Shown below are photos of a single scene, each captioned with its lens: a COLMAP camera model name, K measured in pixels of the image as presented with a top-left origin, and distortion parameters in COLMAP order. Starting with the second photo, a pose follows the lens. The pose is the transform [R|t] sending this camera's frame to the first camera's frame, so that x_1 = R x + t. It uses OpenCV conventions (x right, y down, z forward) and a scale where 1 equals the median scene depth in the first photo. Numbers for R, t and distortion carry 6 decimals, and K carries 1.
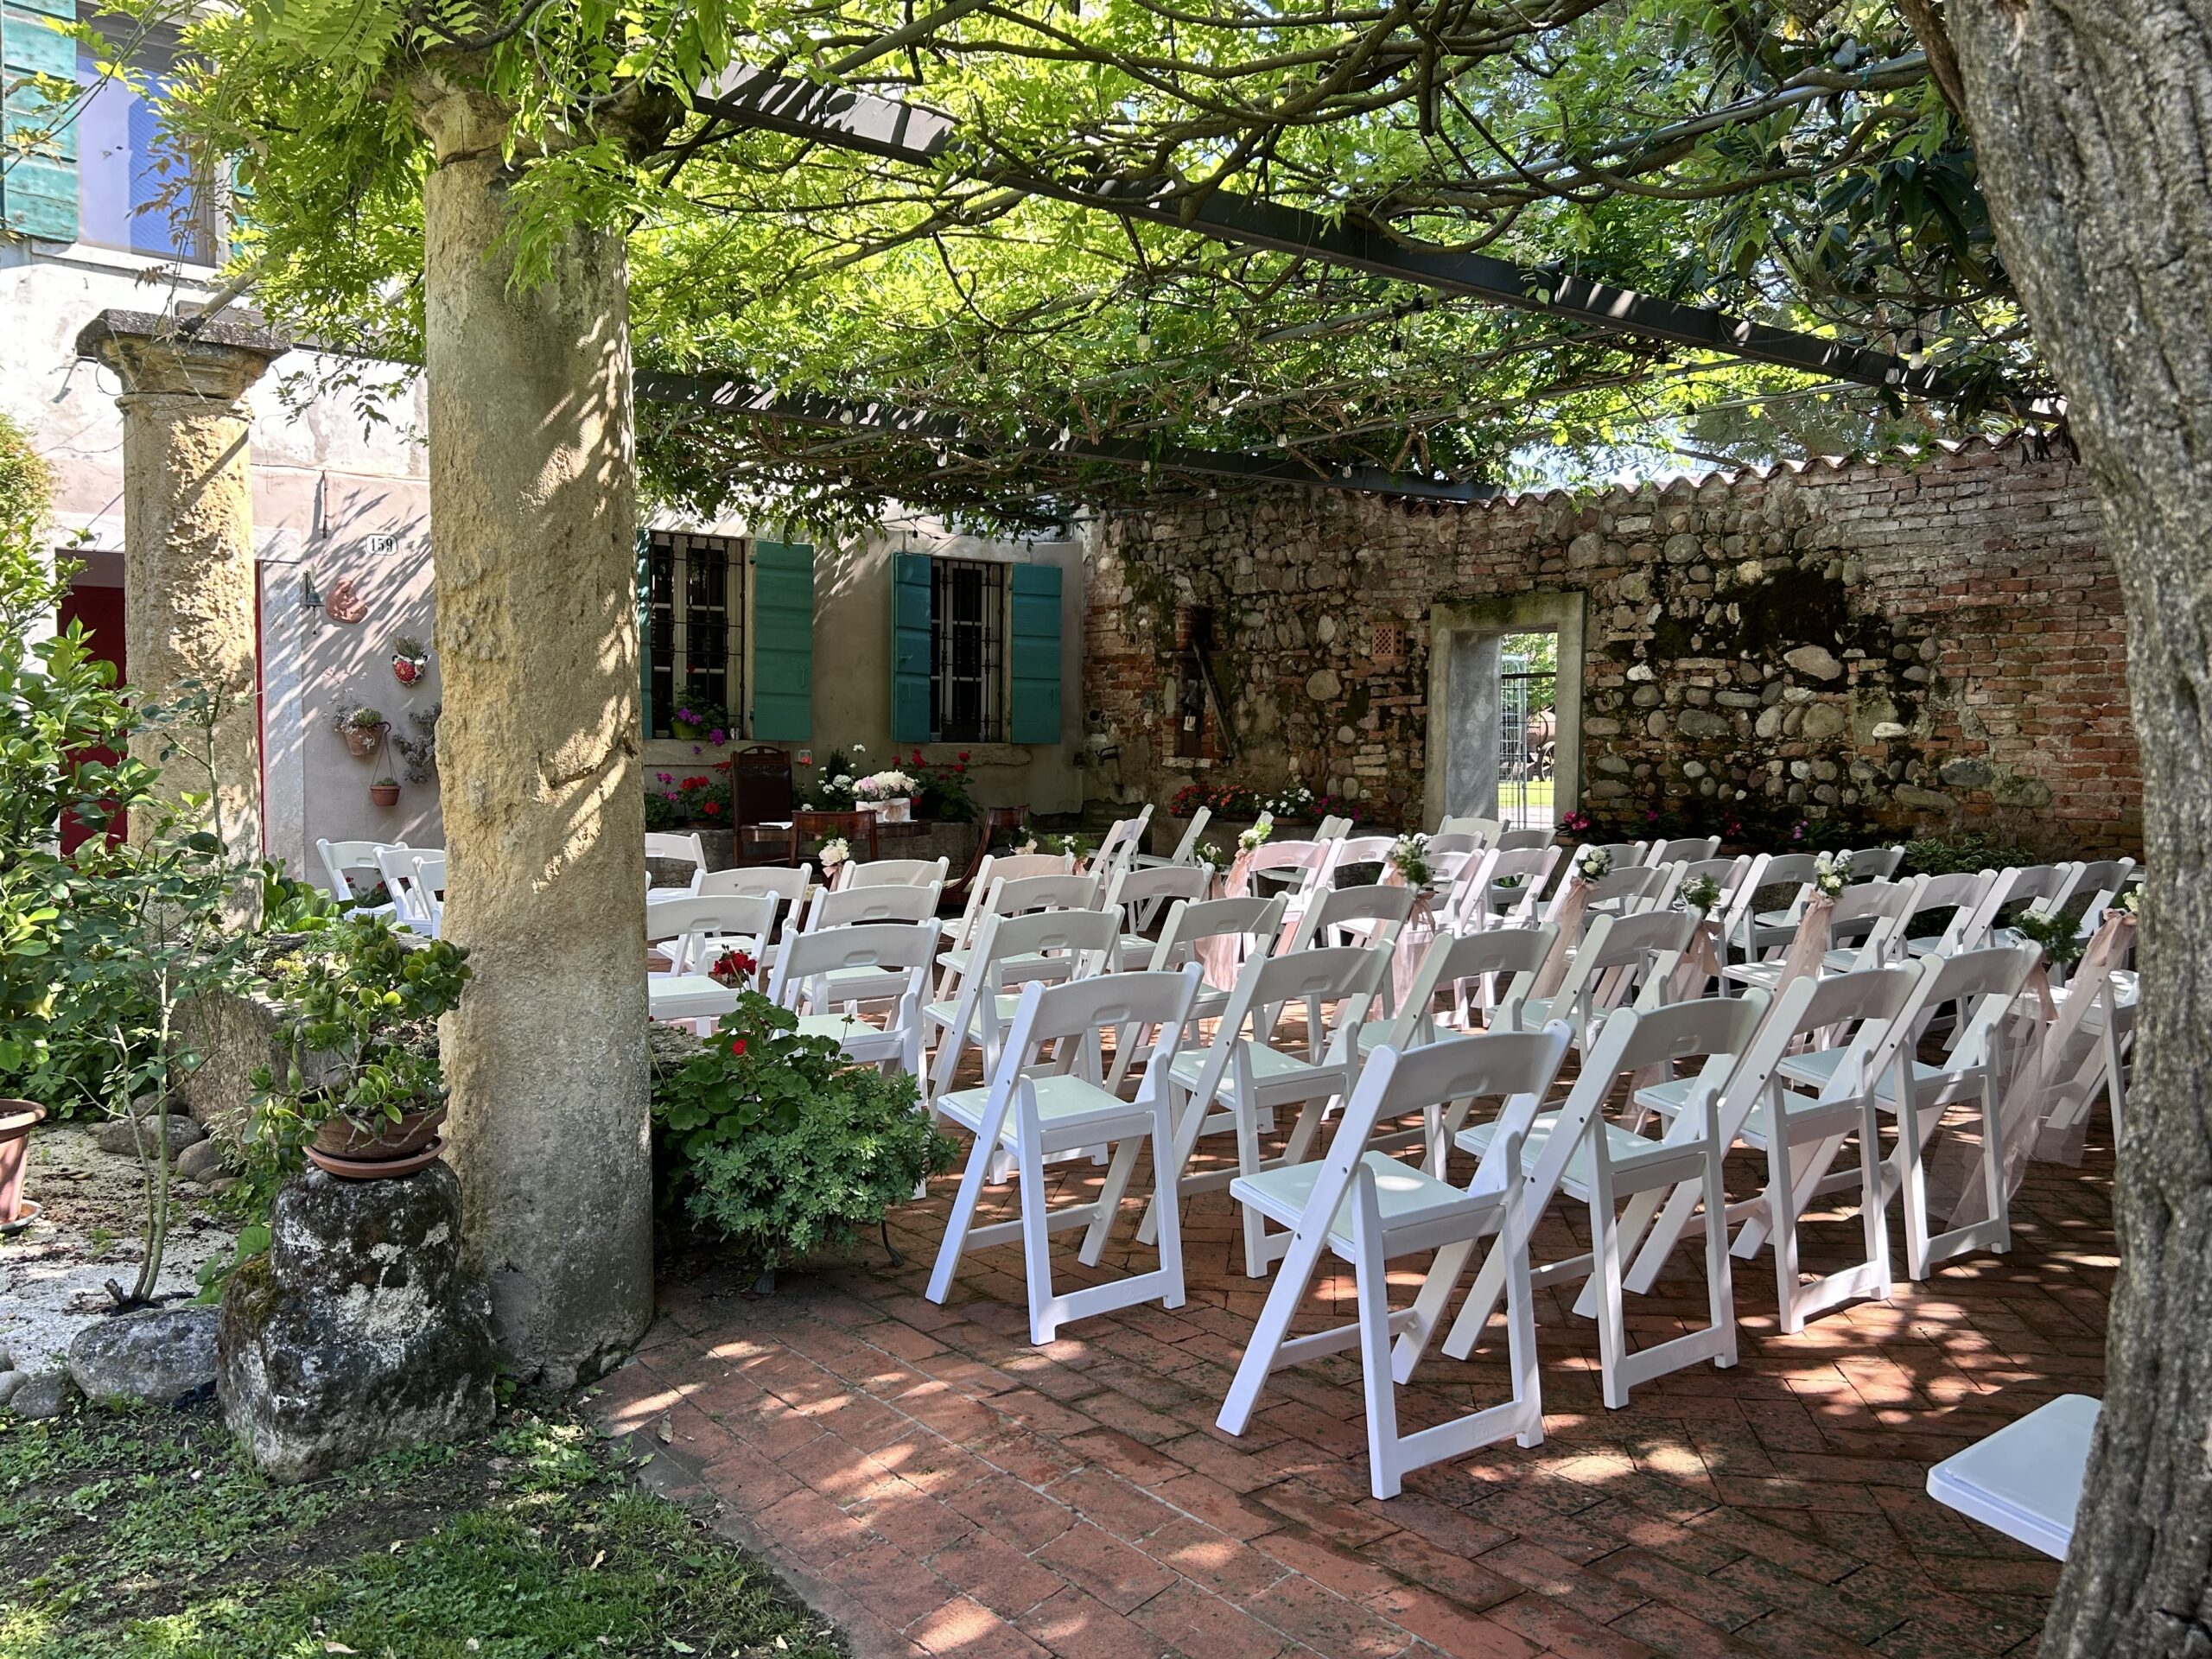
lens RADIAL K [[1775.5, 0, 1100.5], [0, 1775.5, 850.4], [0, 0, 1]] dist [0.043952, -0.018007]
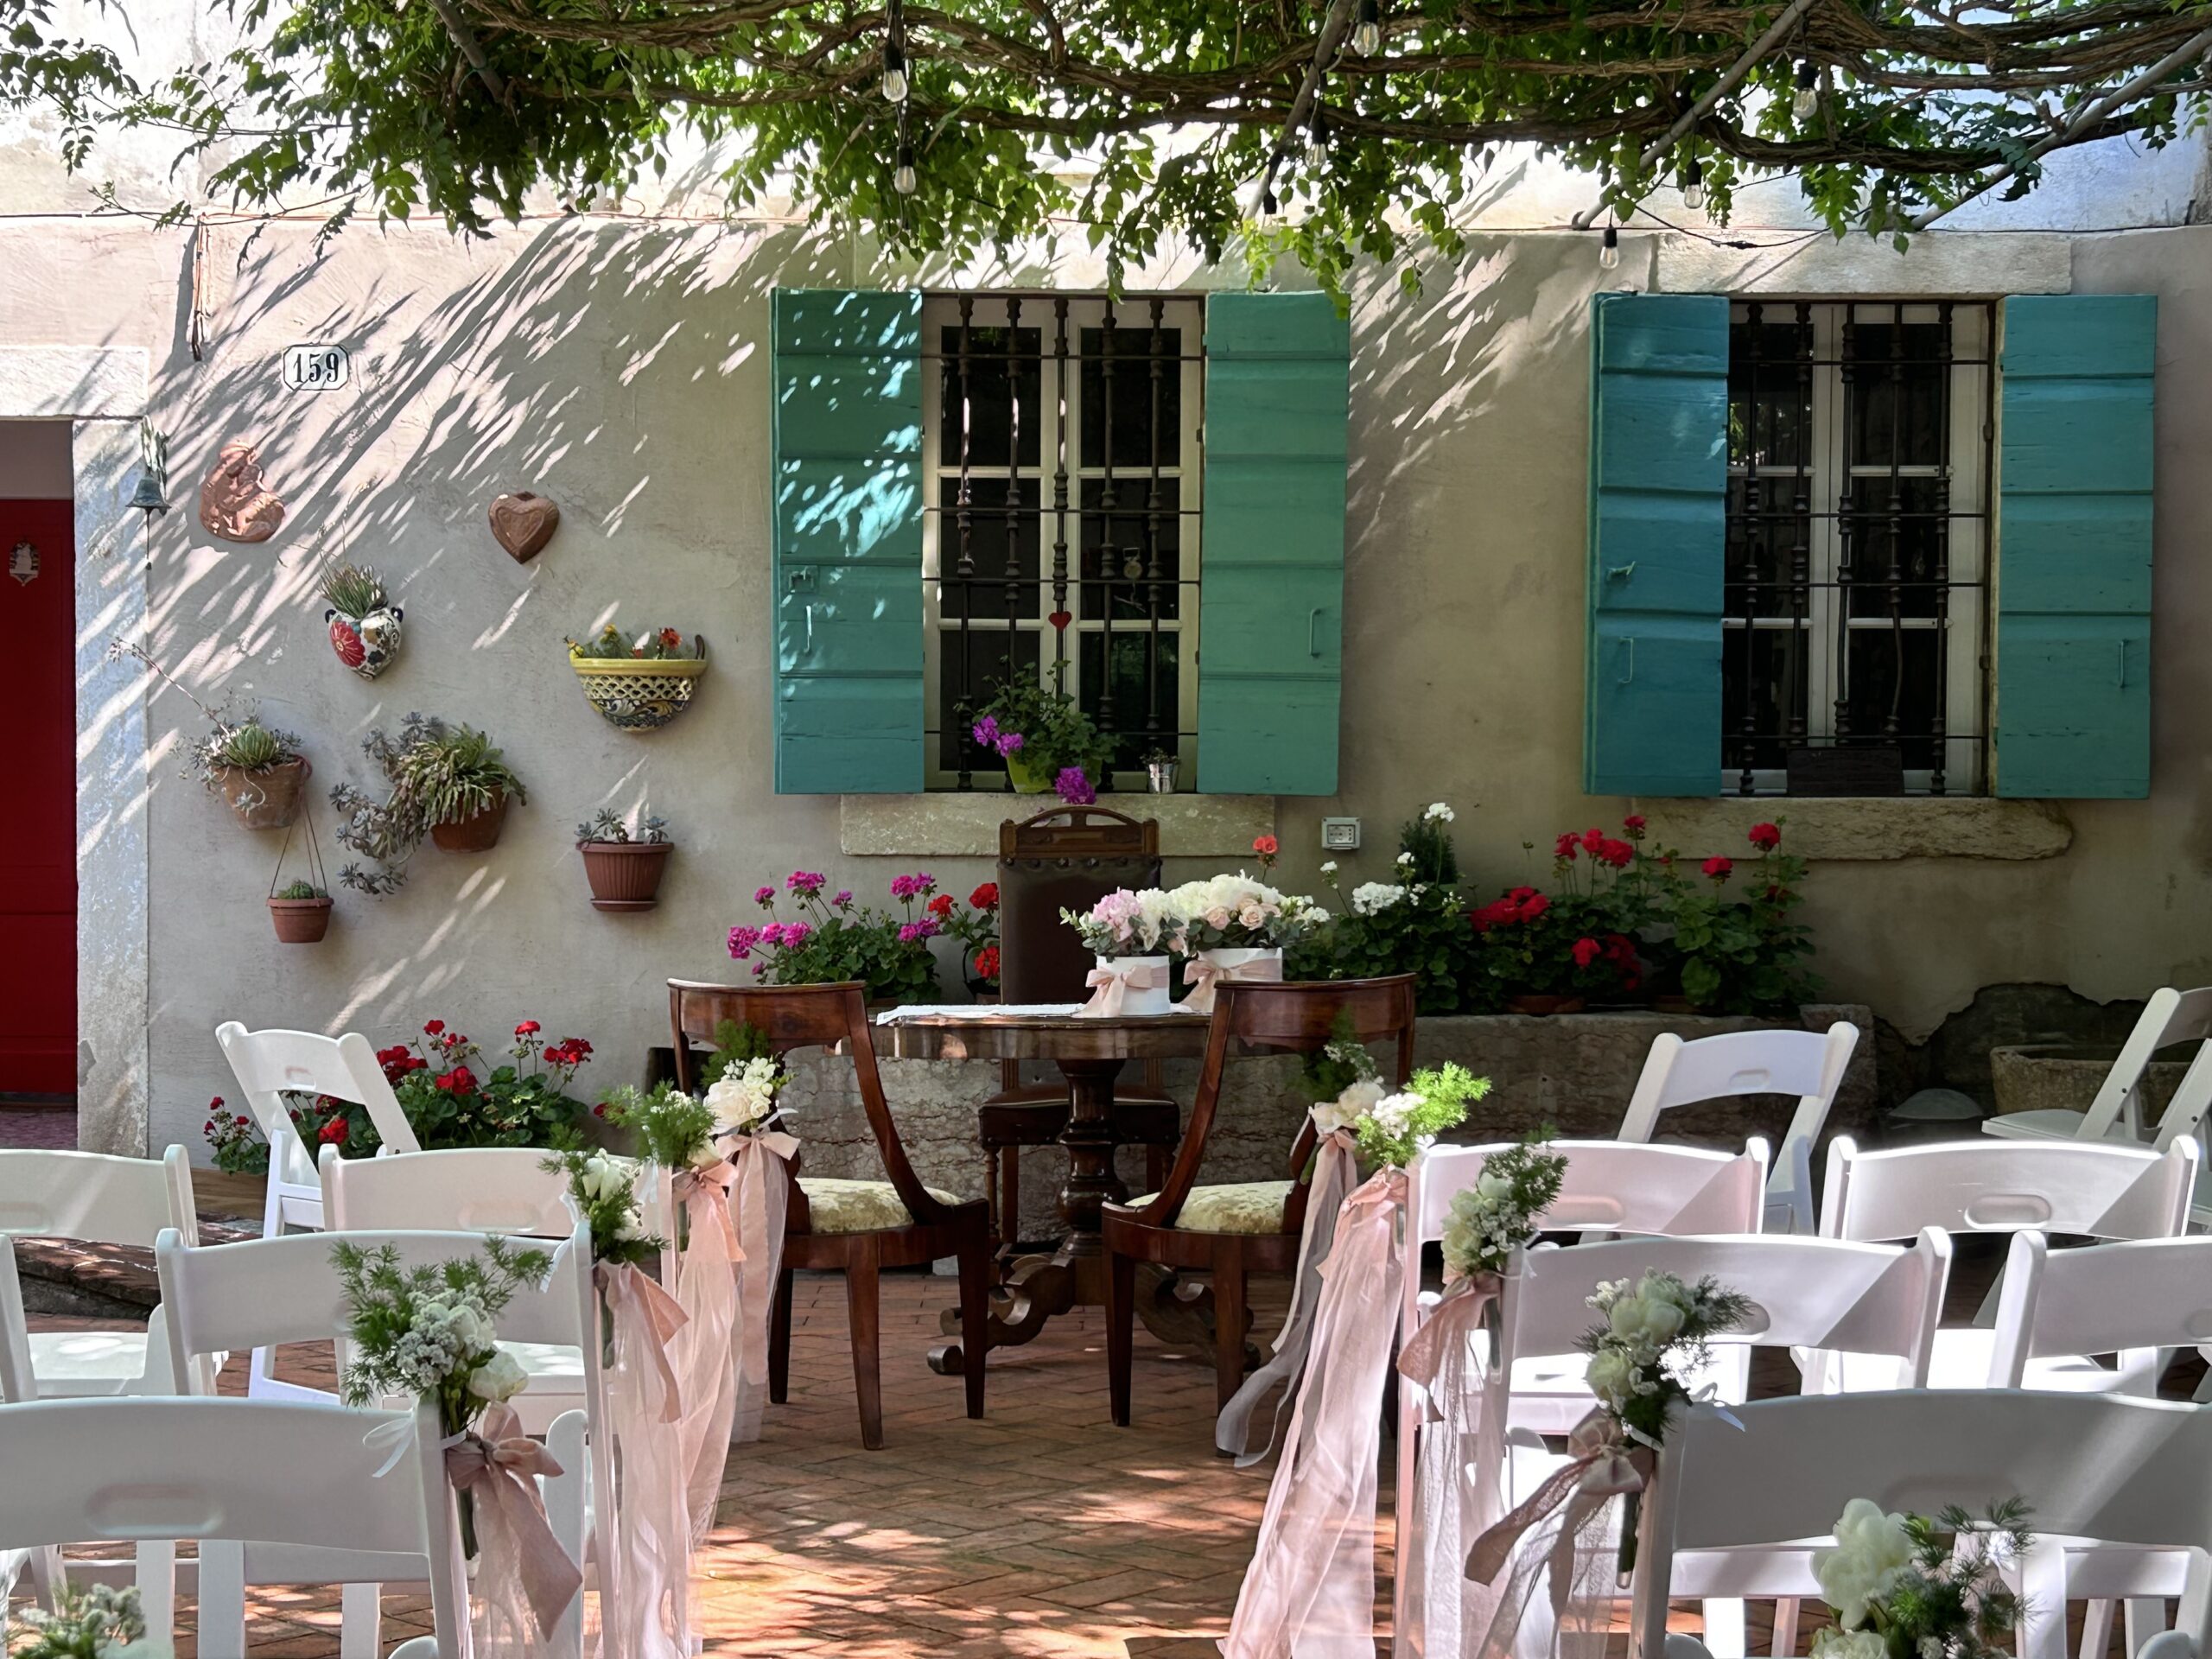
lens RADIAL K [[3577.1, 0, 1104.4], [0, 3577.1, 817.2], [0, 0, 1]] dist [0.138273, 0.000000]
pose [[0.799882, -0.000121, -0.600157, 0.334531], [-0.033580, 0.998424, -0.044957, -0.024604], [0.599217, 0.056114, 0.798618, 0.431446]]
